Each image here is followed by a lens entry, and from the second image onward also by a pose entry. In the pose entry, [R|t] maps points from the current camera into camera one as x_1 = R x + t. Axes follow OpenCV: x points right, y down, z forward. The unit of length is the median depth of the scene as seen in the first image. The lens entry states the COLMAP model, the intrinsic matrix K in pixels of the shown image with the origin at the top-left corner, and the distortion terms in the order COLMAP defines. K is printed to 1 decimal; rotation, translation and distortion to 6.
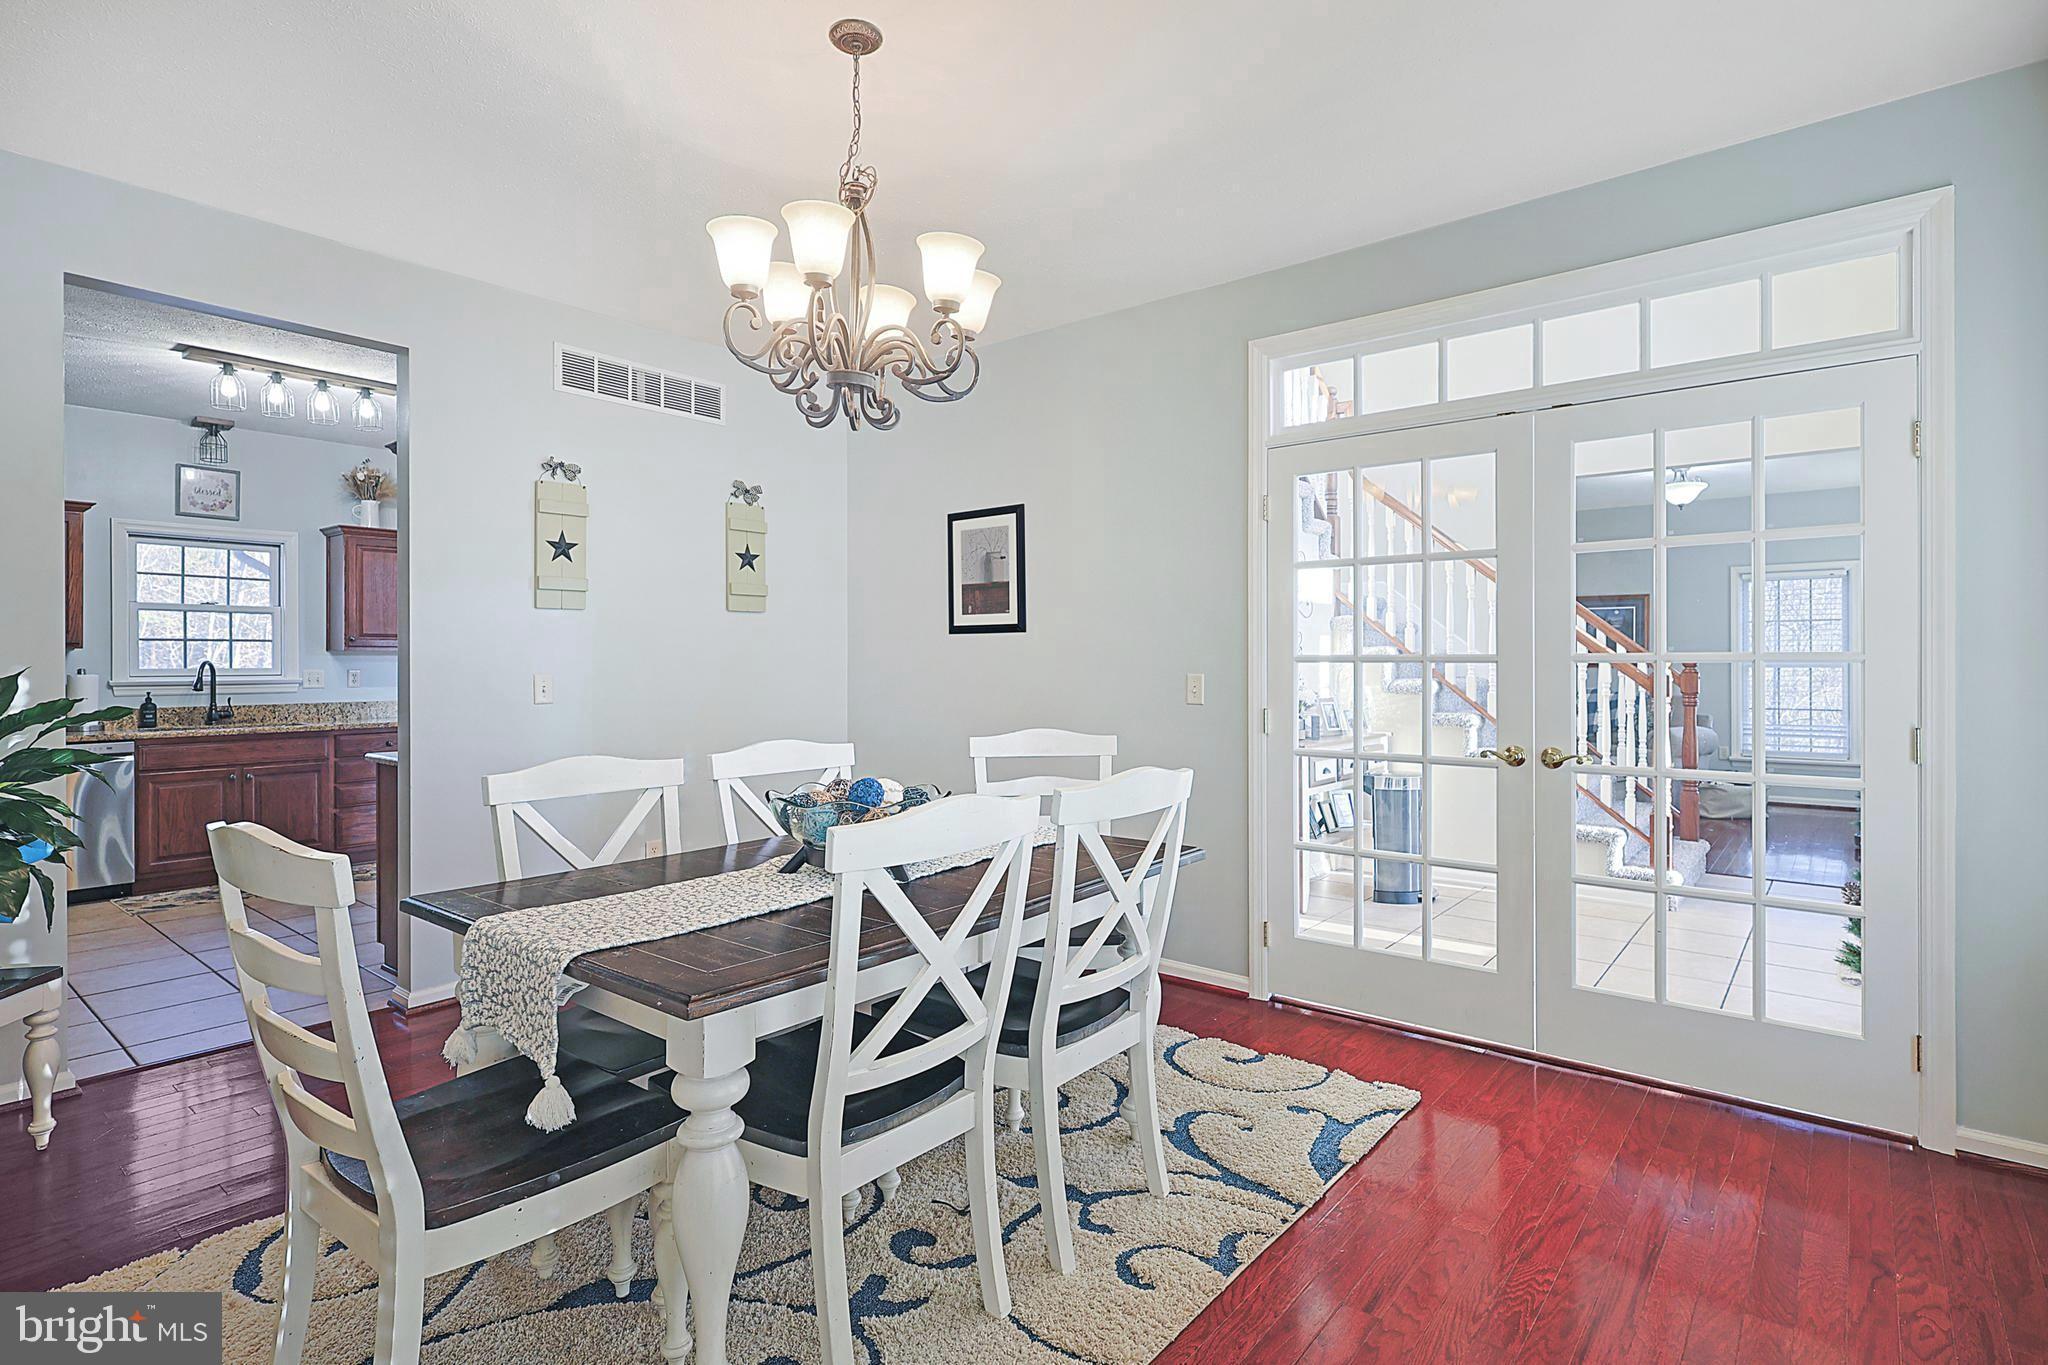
lens RADIAL K [[1003.7, 0, 1013.6], [0, 1003.7, 675.3], [0, 0, 1]] dist [0.005568, 0.000206]
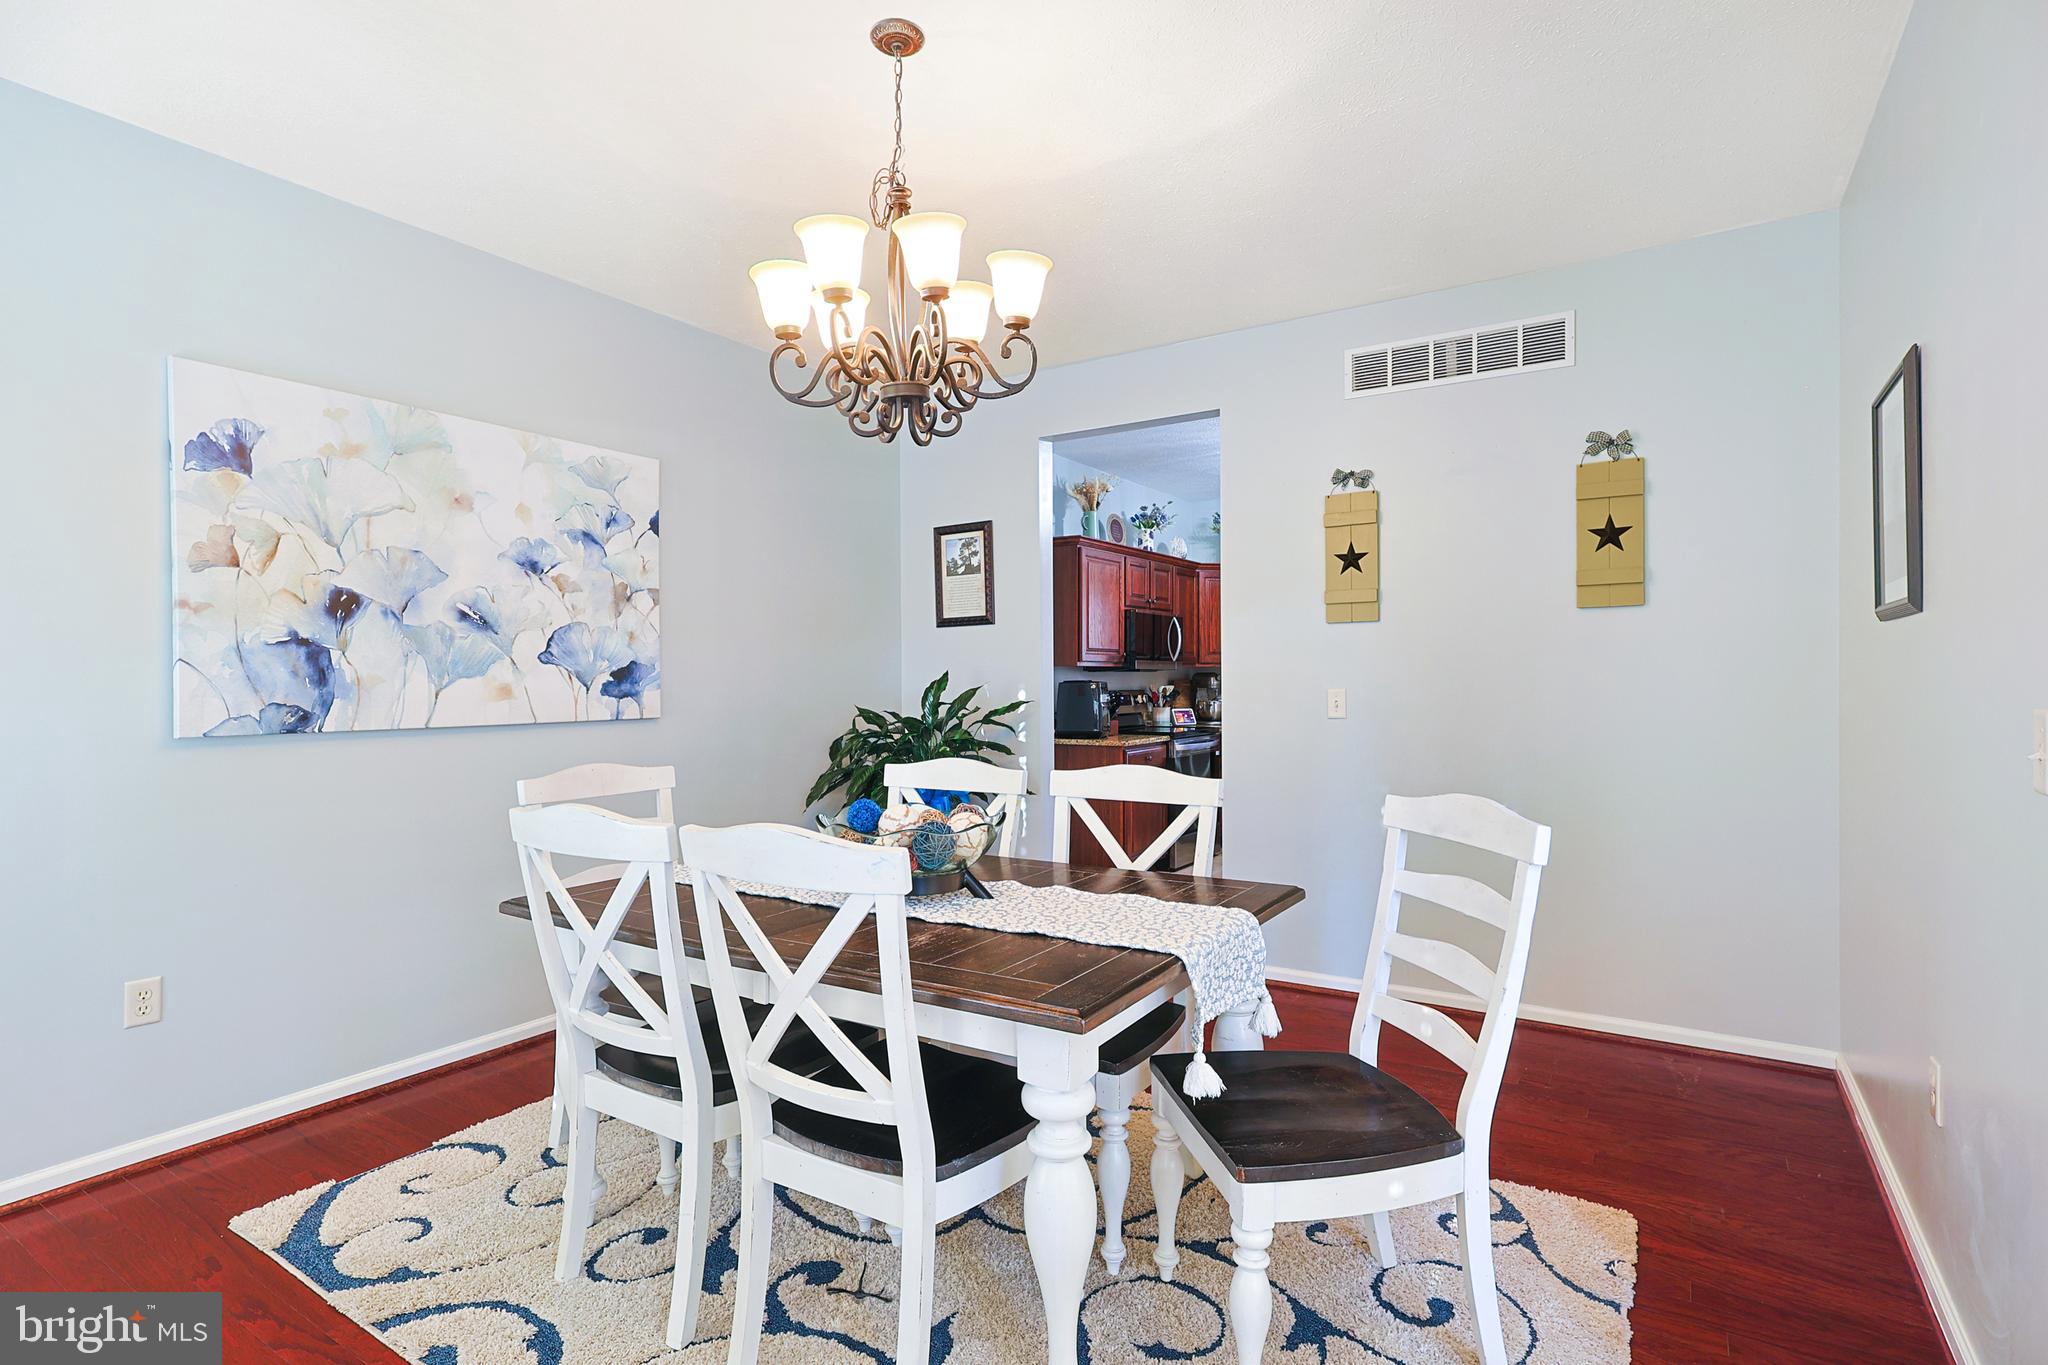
lens RADIAL K [[1003.7, 0, 1012.7], [0, 1003.7, 668.5], [0, 0, 1]] dist [0.005568, 0.000206]
pose [[0.102206, 0.005698, -0.994747, 0.474926], [-0.004788, 0.999975, 0.005236, -0.024337], [0.994752, 0.004228, 0.102231, 0.564261]]
